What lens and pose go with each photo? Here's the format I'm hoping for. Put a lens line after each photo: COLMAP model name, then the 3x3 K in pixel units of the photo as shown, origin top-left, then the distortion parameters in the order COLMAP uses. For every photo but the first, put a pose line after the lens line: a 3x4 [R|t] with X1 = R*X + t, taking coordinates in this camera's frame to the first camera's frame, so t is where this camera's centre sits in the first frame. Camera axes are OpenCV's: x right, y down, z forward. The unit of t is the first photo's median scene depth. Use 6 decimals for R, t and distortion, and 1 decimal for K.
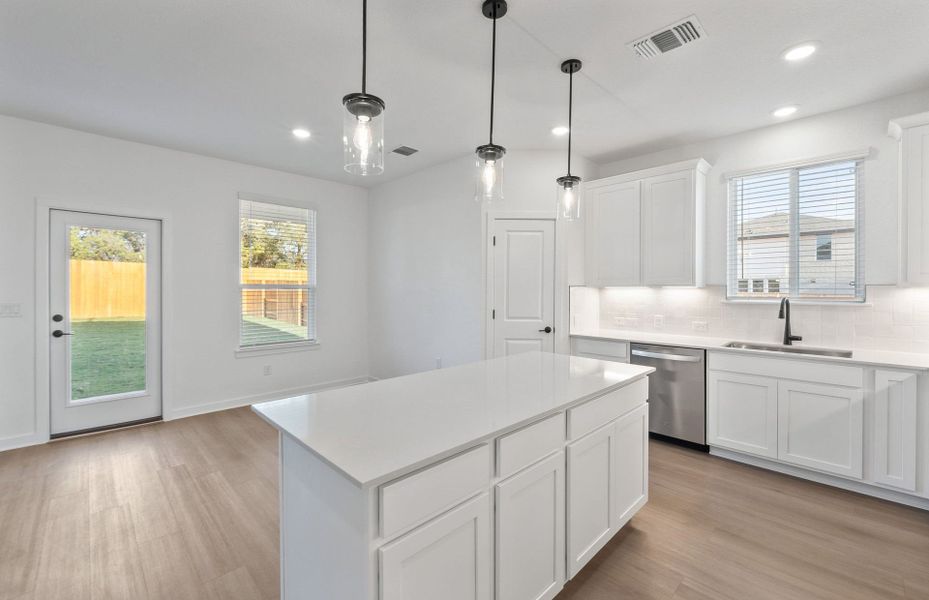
lens RADIAL K [[385.6, 0, 466.5], [0, 385.6, 287.9], [0, 0, 1]] dist [-0.001042, 0.000072]
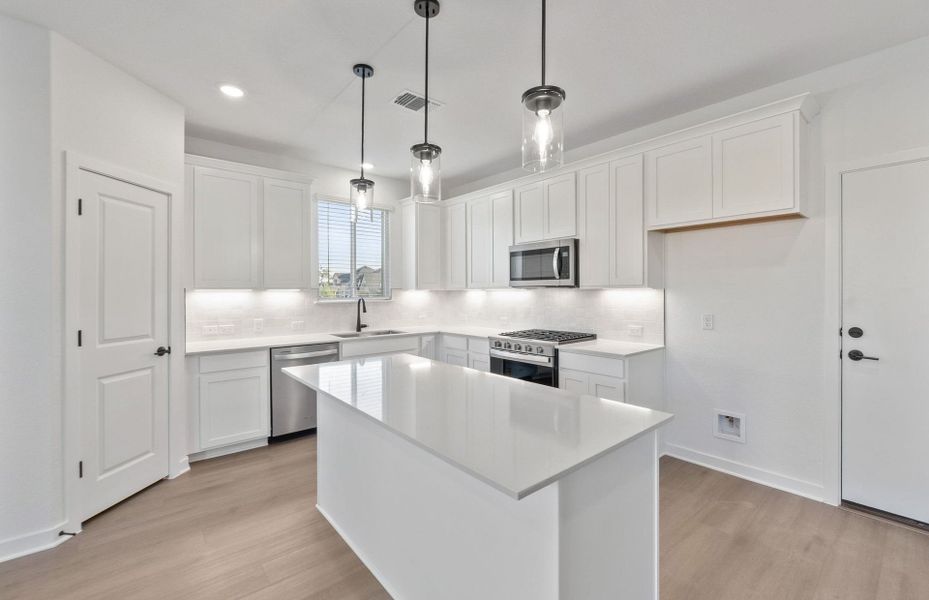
lens RADIAL K [[392.3, 0, 464.8], [0, 392.3, 290.9], [0, 0, 1]] dist [-0.007611, 0.000185]
pose [[0.087229, -0.002531, 0.996185, -0.466288], [-0.002706, 0.999992, 0.002777, -0.004085], [-0.996185, -0.002938, 0.087221, 0.416021]]
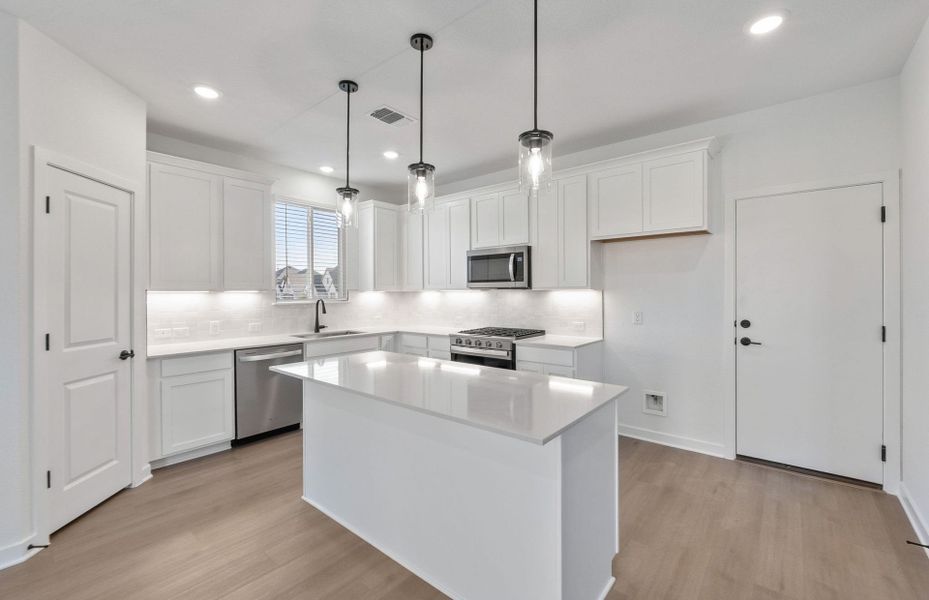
lens RADIAL K [[392.3, 0, 464.8], [0, 392.3, 290.9], [0, 0, 1]] dist [-0.007611, 0.000185]
pose [[-0.089072, 0.000258, 0.996025, -0.544822], [-0.002045, 0.999998, -0.000442, -0.004149], [-0.996023, -0.002076, -0.089071, 0.497708]]
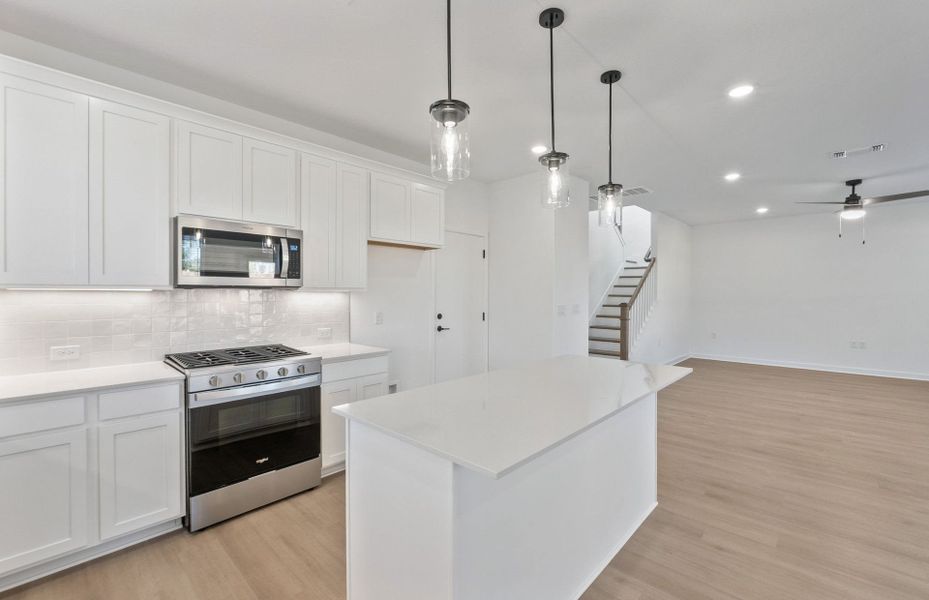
lens RADIAL K [[396.0, 0, 464.5], [0, 396.0, 300.0], [0, 0, 1]] dist [-0.003411, -0.000056]
pose [[-0.999567, -0.002542, -0.029299, 0.173097], [-0.002740, 0.999974, 0.006727, 0.005327], [0.029281, 0.006804, -0.999548, 1.032800]]
